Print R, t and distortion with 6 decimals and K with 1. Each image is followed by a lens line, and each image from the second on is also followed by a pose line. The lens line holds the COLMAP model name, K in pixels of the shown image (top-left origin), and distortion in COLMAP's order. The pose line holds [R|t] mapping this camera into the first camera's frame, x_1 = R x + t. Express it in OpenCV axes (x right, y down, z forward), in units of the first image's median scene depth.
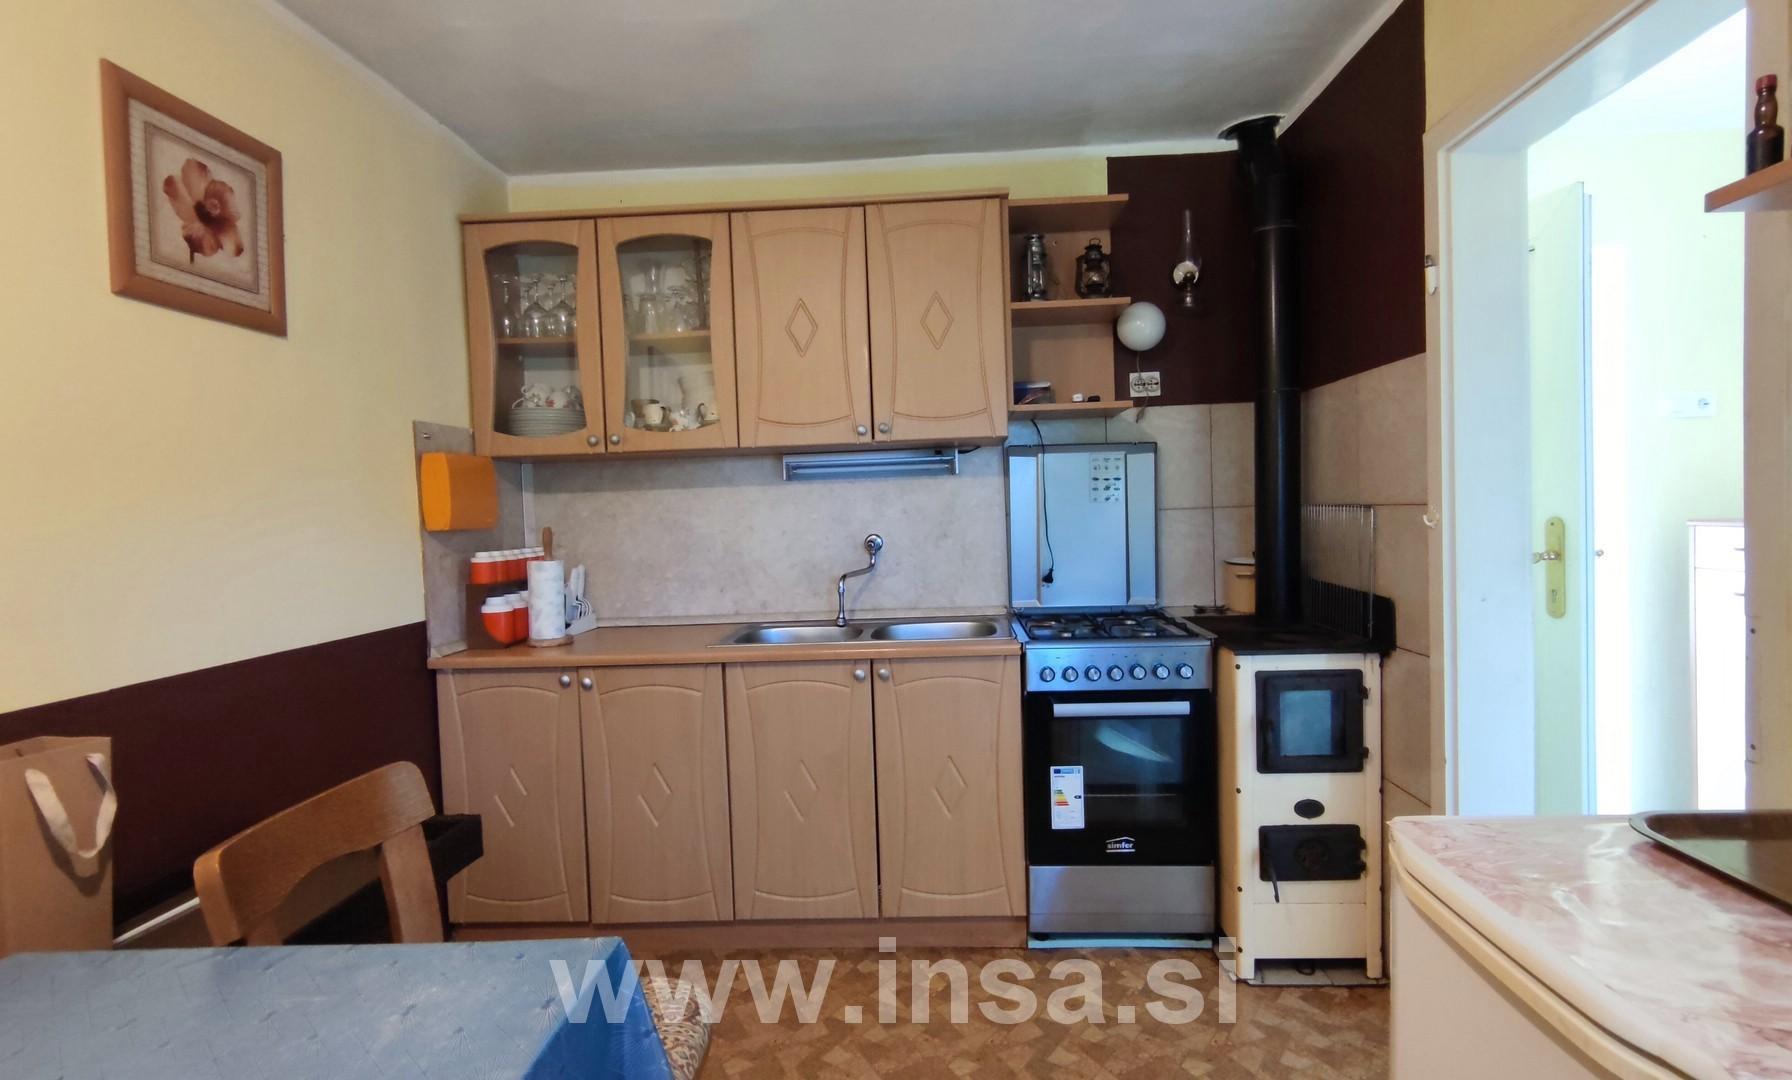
lens RADIAL K [[877.0, 0, 912.3], [0, 877.0, 533.7], [0, 0, 1]] dist [0.008059, -0.011467]
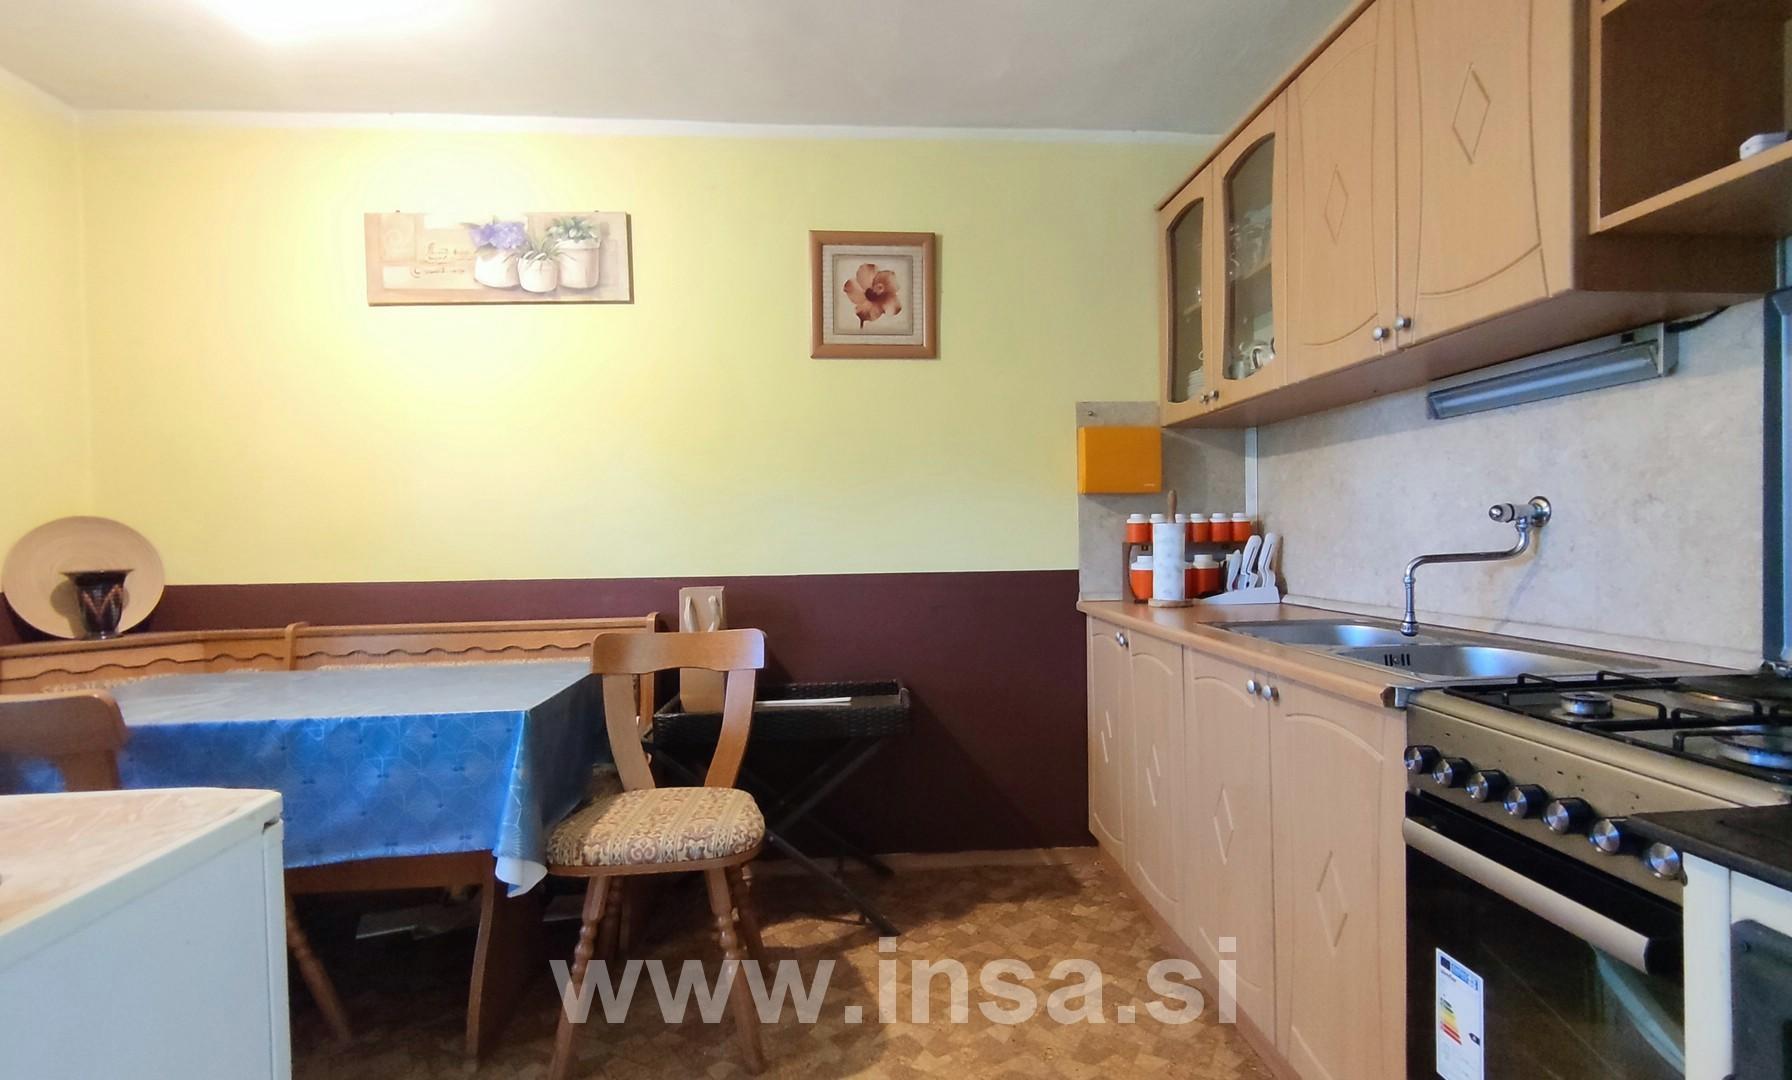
lens RADIAL K [[877.0, 0, 912.3], [0, 877.0, 533.7], [0, 0, 1]] dist [0.008059, -0.011467]
pose [[0.134686, 0.031331, -0.990393, 0.538441], [-0.018667, 0.999403, 0.029077, 0.018298], [0.990713, 0.014571, 0.135190, 0.561382]]
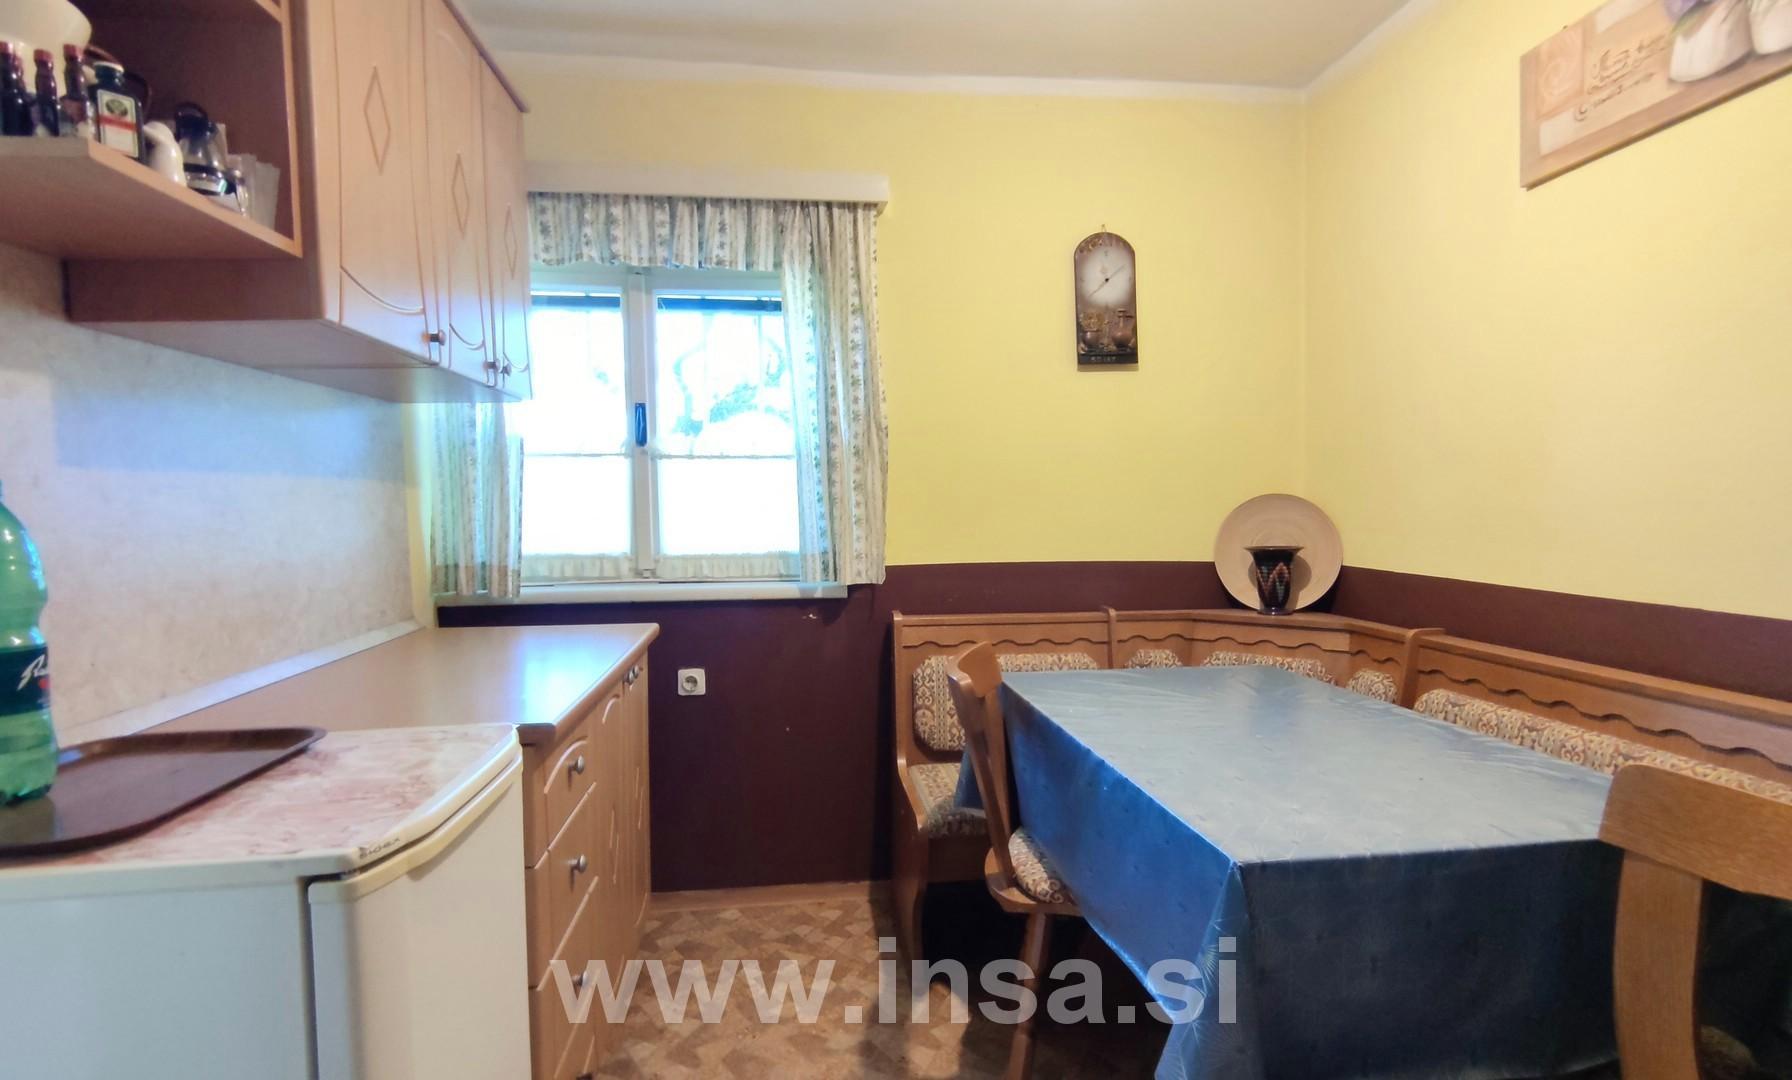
lens RADIAL K [[877.0, 0, 912.3], [0, 877.0, 533.7], [0, 0, 1]] dist [0.008059, -0.011467]
pose [[-0.983925, 0.046377, -0.172455, 0.065245], [0.034504, 0.996864, 0.071218, 0.004512], [0.175216, 0.064122, -0.982440, 0.693024]]
